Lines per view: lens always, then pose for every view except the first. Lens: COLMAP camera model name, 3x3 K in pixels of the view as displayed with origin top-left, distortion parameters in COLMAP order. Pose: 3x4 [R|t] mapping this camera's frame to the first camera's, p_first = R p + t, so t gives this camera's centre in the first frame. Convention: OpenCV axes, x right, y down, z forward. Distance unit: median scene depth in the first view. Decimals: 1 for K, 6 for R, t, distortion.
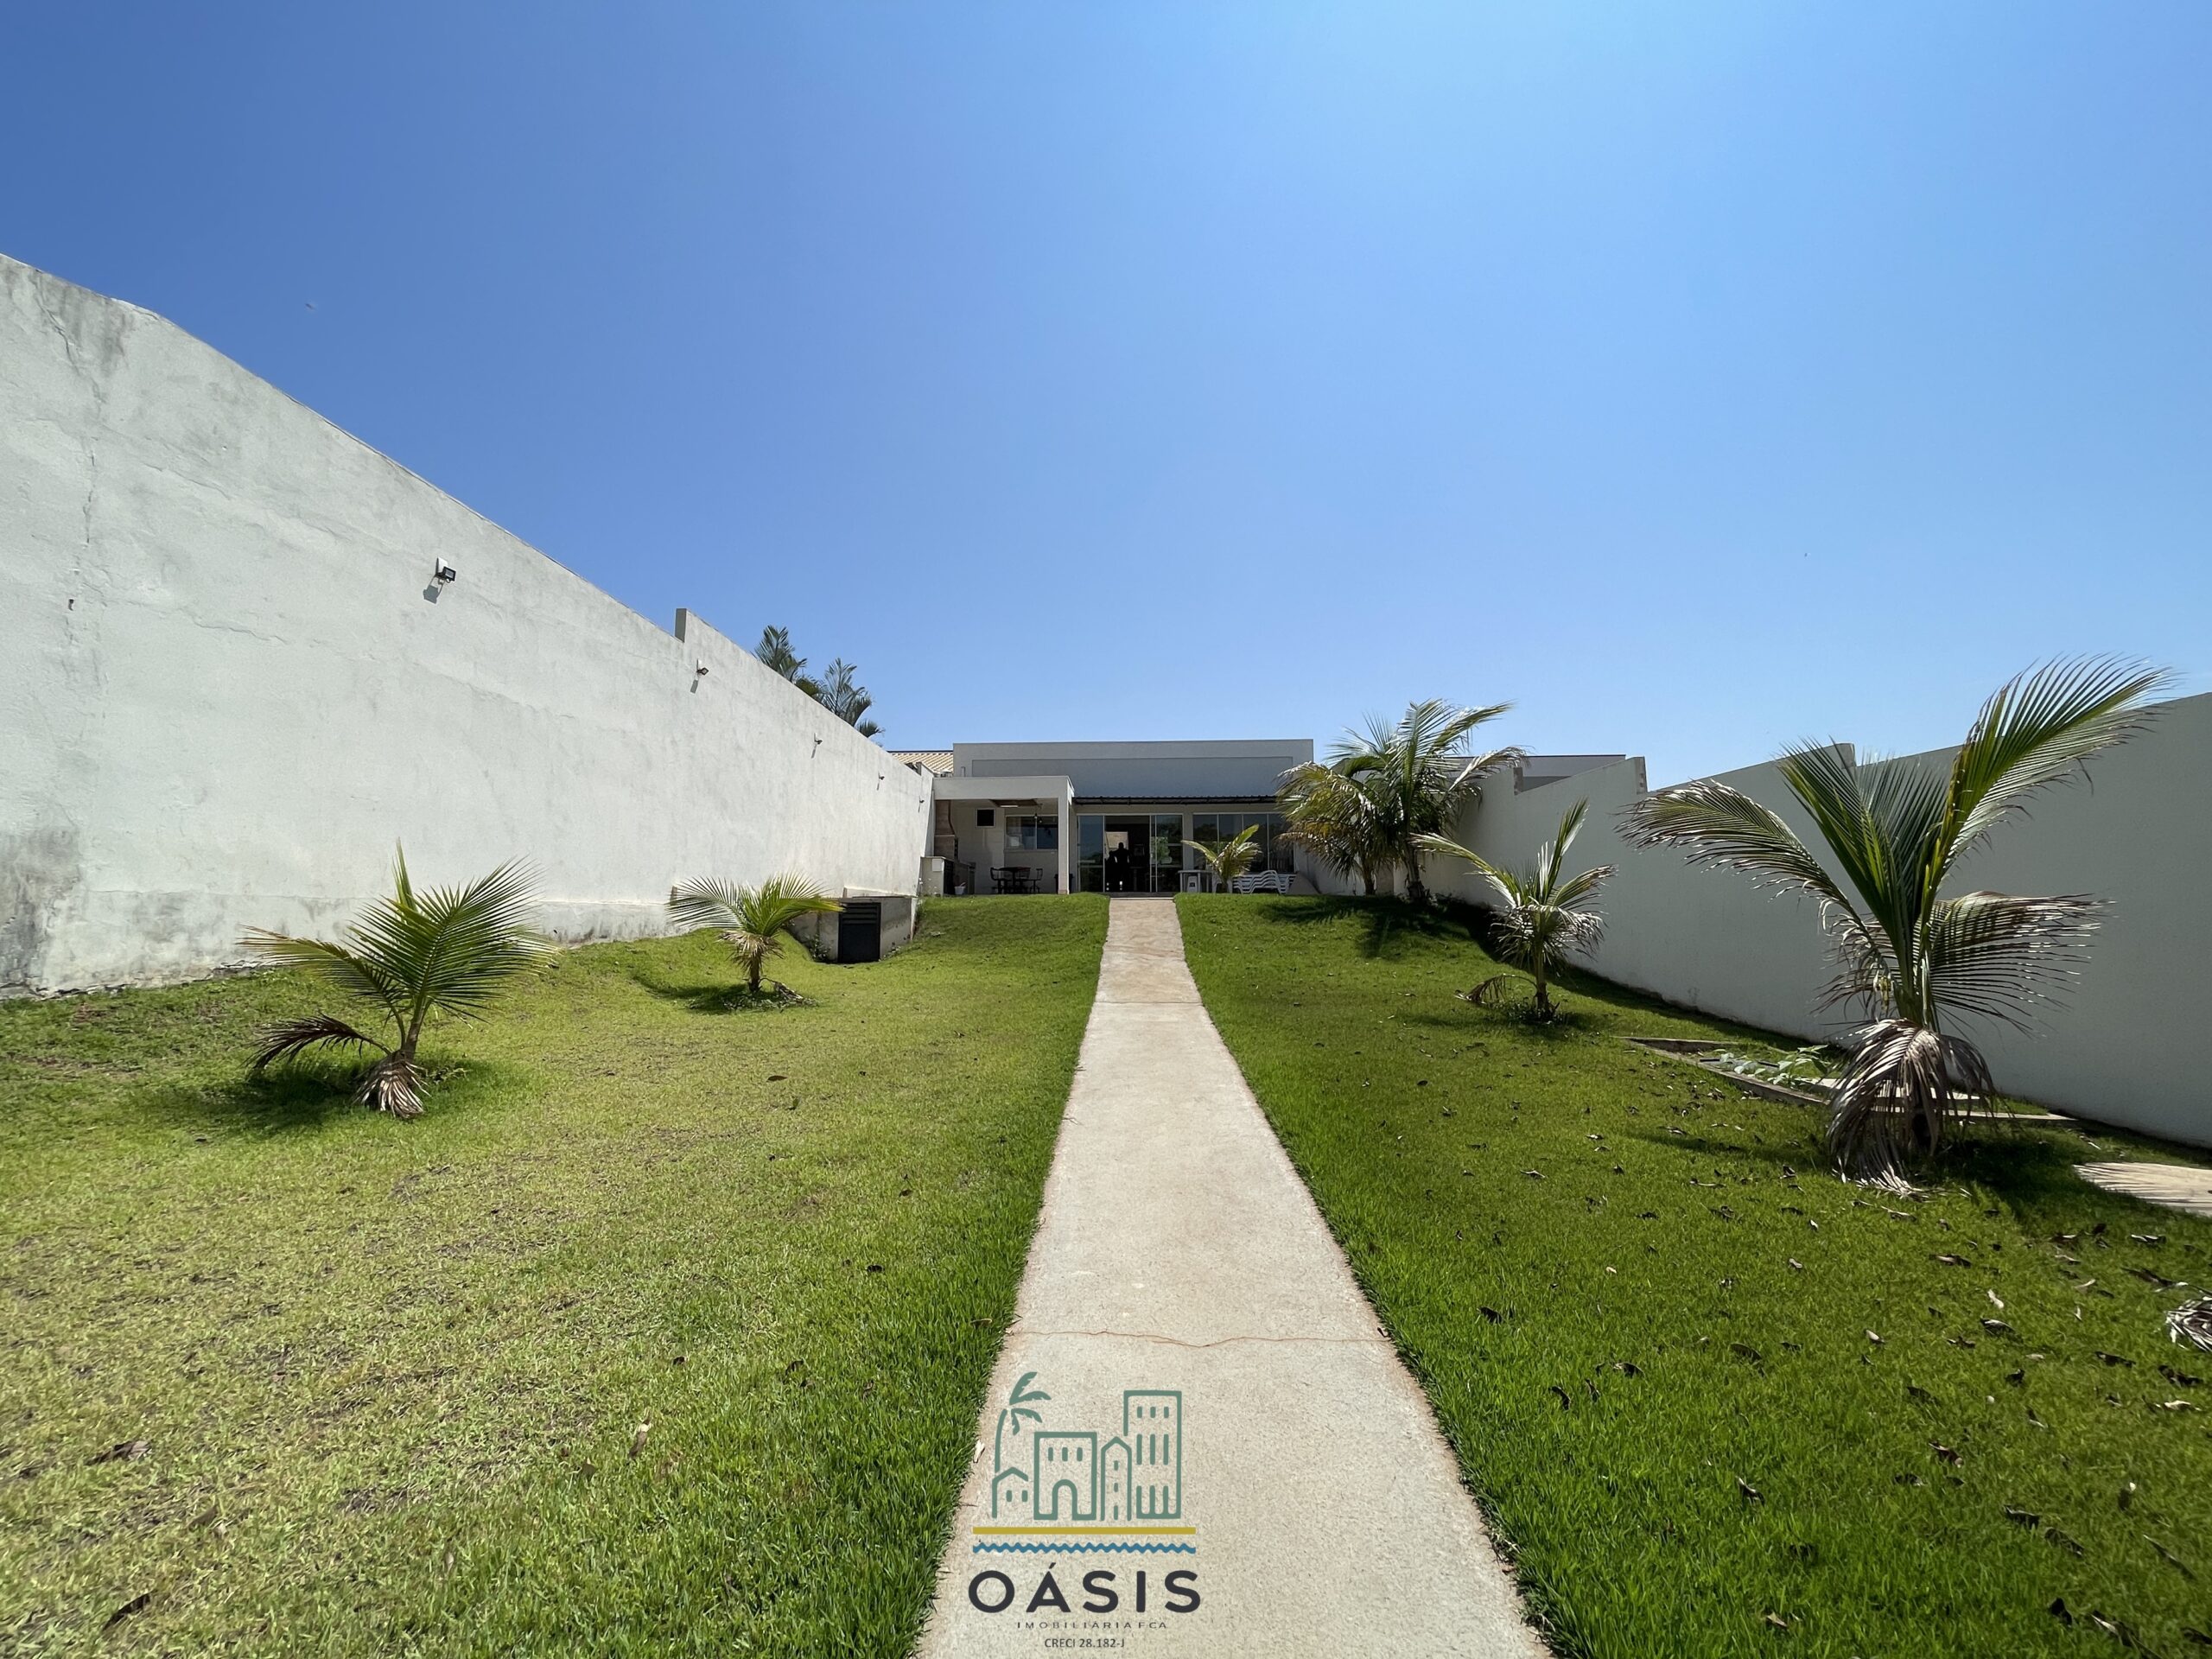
lens RADIAL K [[892.7, 0, 1106.9], [0, 892.7, 829.5], [0, 0, 1]] dist [-0.000078, -0.000968]
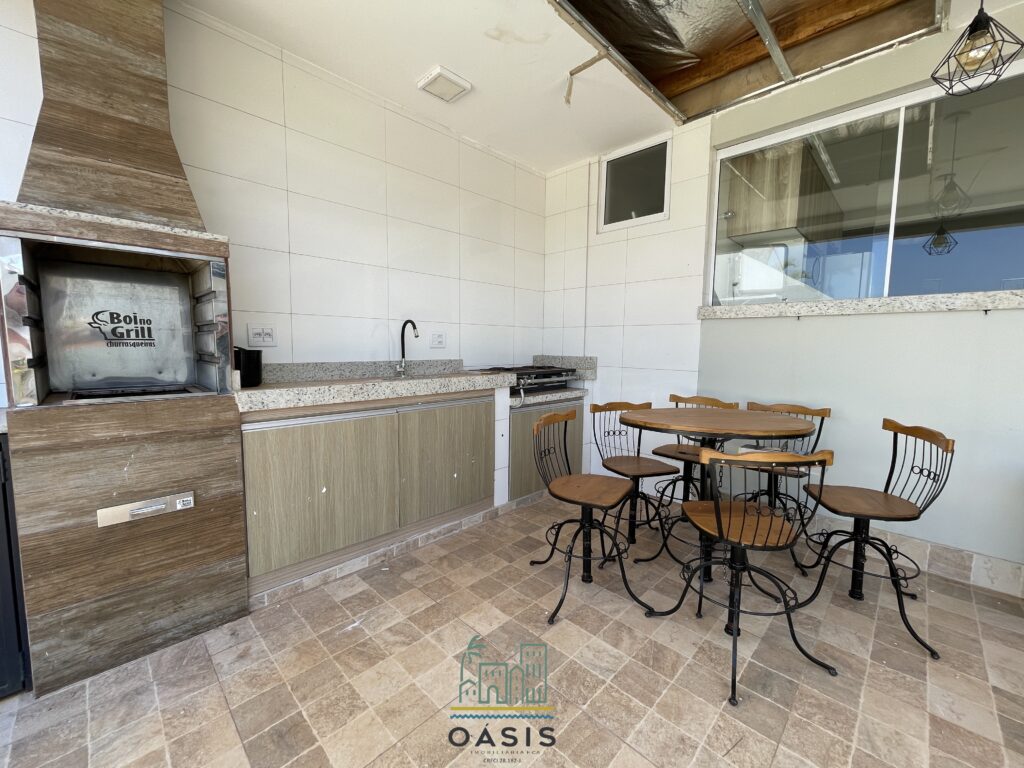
lens RADIAL K [[413.3, 0, 511.8], [0, 413.3, 383.9], [0, 0, 1]] dist [-0.000078, -0.000968]
pose [[0.730680, 0.077108, -0.678352, -0.075459], [0.010422, 0.992226, 0.124012, 0.029319], [0.682641, -0.097683, 0.724196, 0.881378]]
